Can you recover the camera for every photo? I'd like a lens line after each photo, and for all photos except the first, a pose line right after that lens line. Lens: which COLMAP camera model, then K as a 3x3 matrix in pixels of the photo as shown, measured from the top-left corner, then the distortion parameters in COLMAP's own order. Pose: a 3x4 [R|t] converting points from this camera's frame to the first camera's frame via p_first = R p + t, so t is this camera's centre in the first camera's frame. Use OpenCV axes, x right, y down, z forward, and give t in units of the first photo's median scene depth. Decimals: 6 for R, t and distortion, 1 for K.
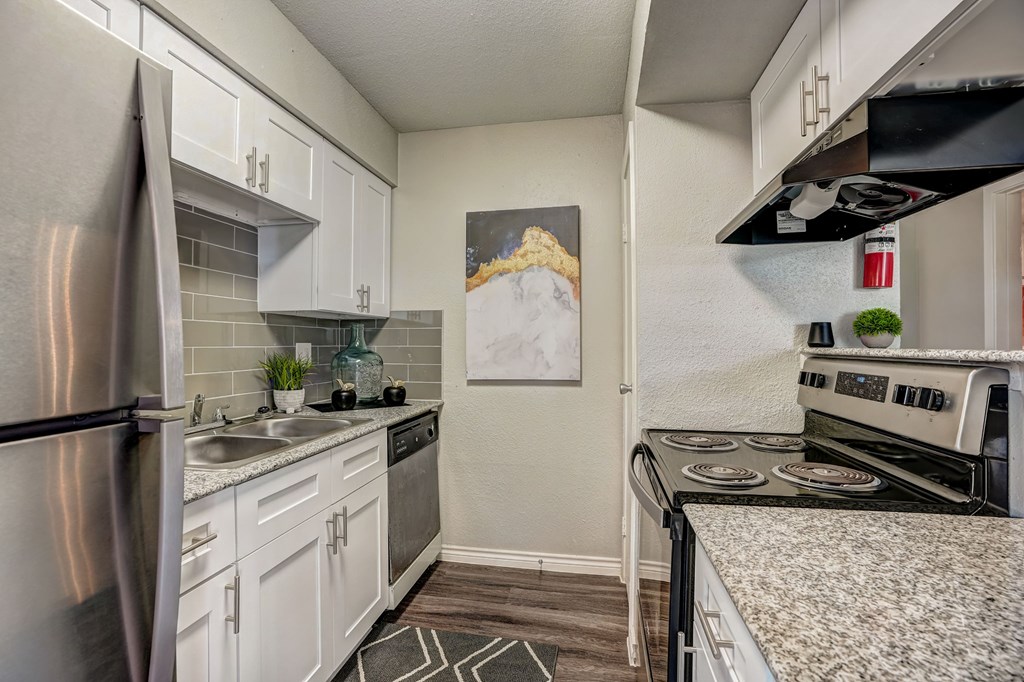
lens RADIAL K [[456.2, 0, 513.8], [0, 456.2, 343.8], [0, 0, 1]] dist [-0.026626, 0.000888]
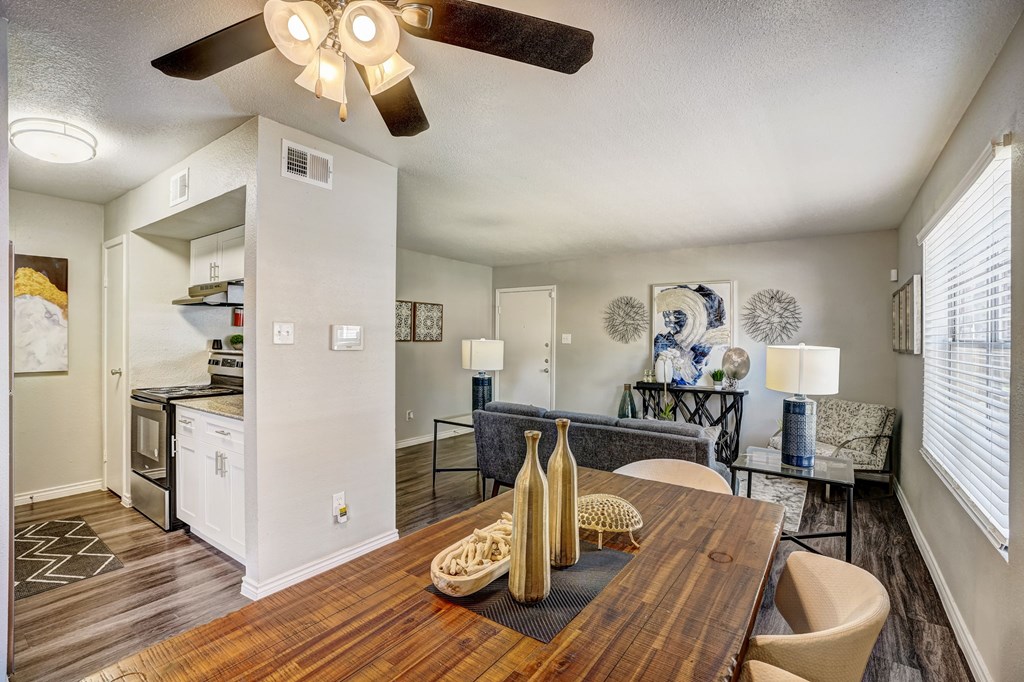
lens RADIAL K [[456.2, 0, 515.4], [0, 456.2, 339.6], [0, 0, 1]] dist [-0.026626, 0.000888]
pose [[0.411847, -0.004850, 0.911240, -0.886474], [-0.008664, 0.999920, 0.009238, -0.080080], [-0.911212, -0.011700, 0.411772, -1.483926]]
